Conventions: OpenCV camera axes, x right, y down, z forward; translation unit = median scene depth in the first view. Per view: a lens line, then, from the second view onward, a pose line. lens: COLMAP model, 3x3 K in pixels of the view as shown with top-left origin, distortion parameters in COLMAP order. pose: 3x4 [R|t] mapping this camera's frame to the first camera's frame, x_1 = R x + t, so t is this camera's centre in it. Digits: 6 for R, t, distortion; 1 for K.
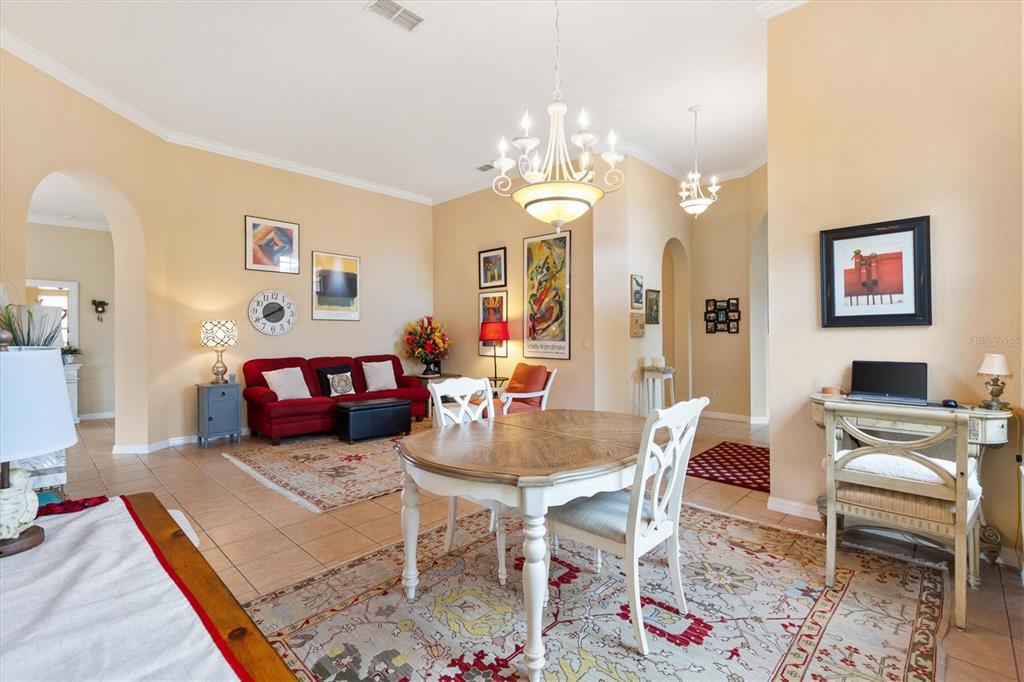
lens RADIAL K [[463.4, 0, 516.7], [0, 463.4, 336.6], [0, 0, 1]] dist [0.002205, -0.000656]
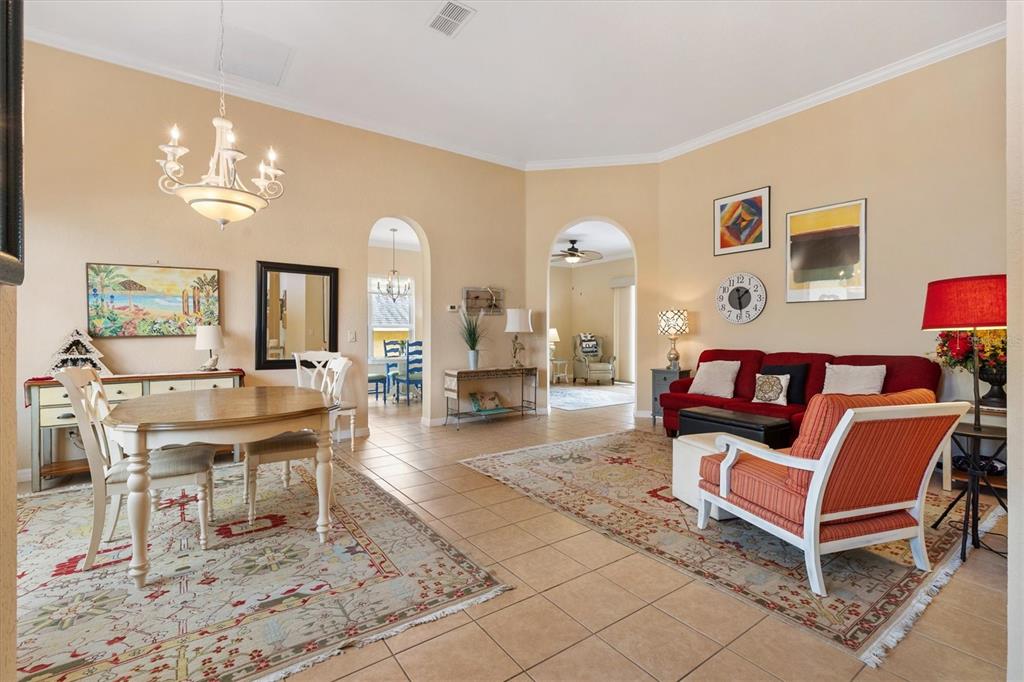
lens RADIAL K [[463.4, 0, 516.6], [0, 463.4, 334.8], [0, 0, 1]] dist [0.002205, -0.000656]
pose [[-0.185509, 0.007730, -0.982612, 0.463495], [-0.003168, 0.999959, 0.008464, 0.012765], [0.982637, 0.004683, -0.185477, 0.816500]]
